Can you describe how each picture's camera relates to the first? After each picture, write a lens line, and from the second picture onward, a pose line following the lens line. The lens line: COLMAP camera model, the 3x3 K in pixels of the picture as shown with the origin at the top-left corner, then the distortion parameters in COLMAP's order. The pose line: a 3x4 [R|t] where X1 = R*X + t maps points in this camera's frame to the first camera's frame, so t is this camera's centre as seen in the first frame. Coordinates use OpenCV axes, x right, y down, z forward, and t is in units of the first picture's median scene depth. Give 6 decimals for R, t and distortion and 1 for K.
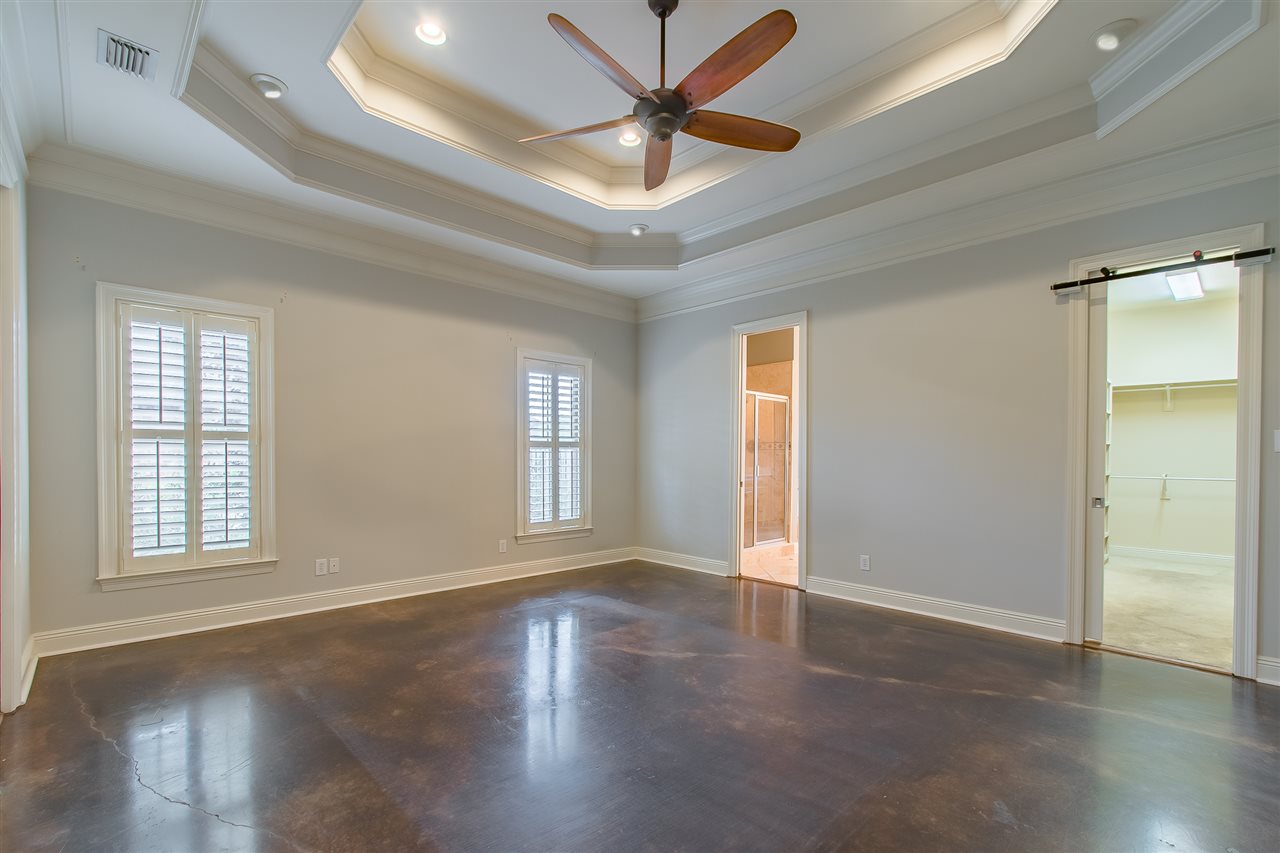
lens RADIAL K [[573.0, 0, 644.6], [0, 573.0, 454.4], [0, 0, 1]] dist [0.001574, 0.000199]
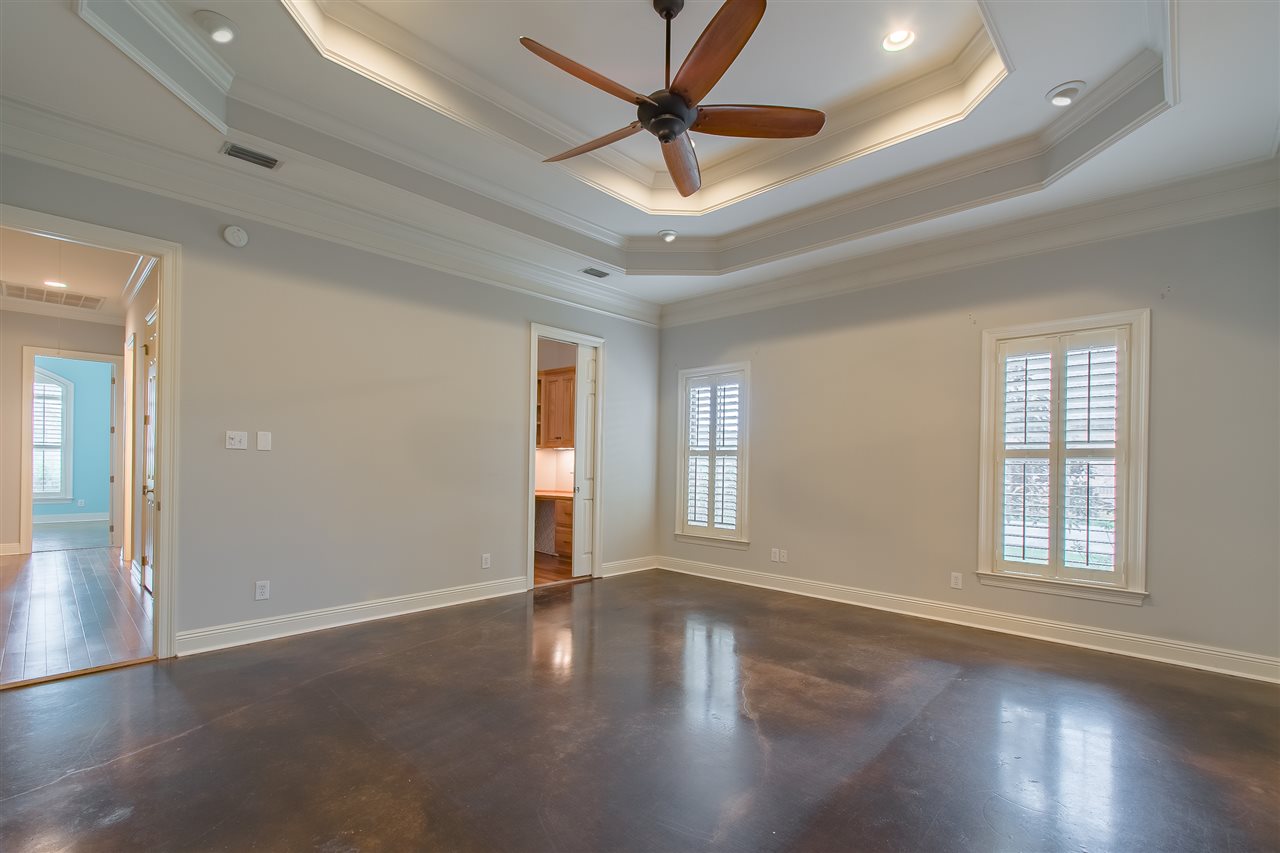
lens RADIAL K [[565.1, 0, 634.0], [0, 565.1, 450.3], [0, 0, 1]] dist [-0.000552, -0.000161]
pose [[0.030200, -0.031166, -0.999058, 0.535074], [-0.013326, 0.999412, -0.031580, 0.007298], [0.999455, 0.014267, 0.029766, 0.513381]]
